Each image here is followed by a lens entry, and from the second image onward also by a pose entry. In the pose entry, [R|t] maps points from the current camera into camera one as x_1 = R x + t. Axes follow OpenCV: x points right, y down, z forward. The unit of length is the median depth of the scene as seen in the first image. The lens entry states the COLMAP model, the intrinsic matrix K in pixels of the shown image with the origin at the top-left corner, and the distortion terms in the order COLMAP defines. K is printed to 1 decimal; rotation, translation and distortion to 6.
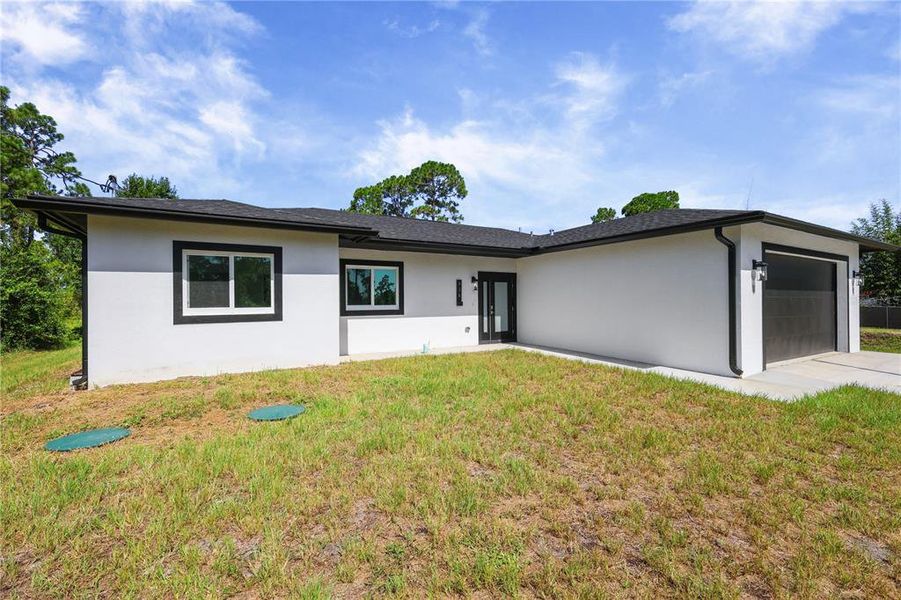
lens RADIAL K [[395.5, 0, 450.8], [0, 395.5, 298.3], [0, 0, 1]] dist [0.001305, 0.000448]
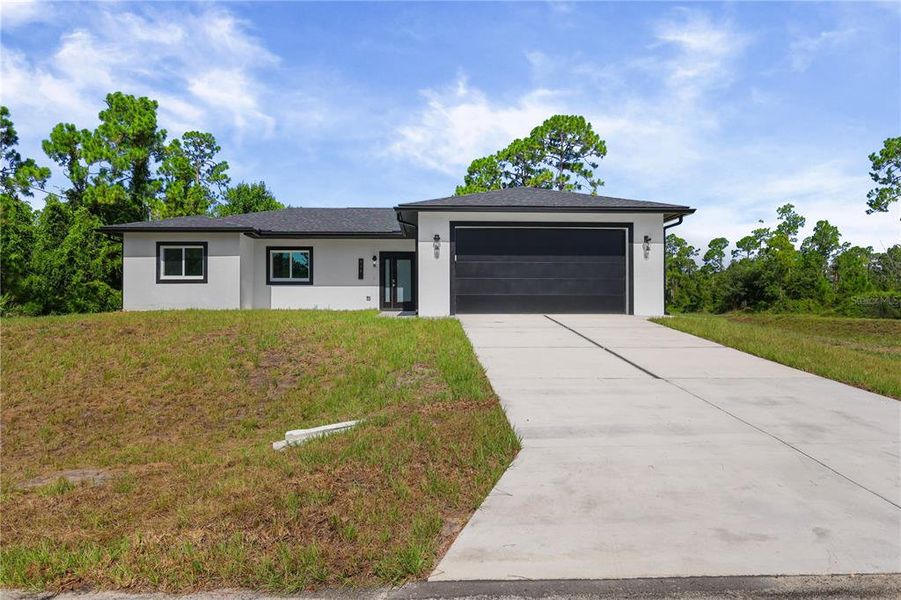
lens RADIAL K [[604.4, 0, 450.5], [0, 604.4, 300.0], [0, 0, 1]] dist [-0.002831, -0.001050]
pose [[0.877377, -0.000907, -0.479800, 1.172759], [-0.001075, 0.999992, -0.003855, 0.090570], [0.479800, 0.003898, 0.877369, -0.543221]]
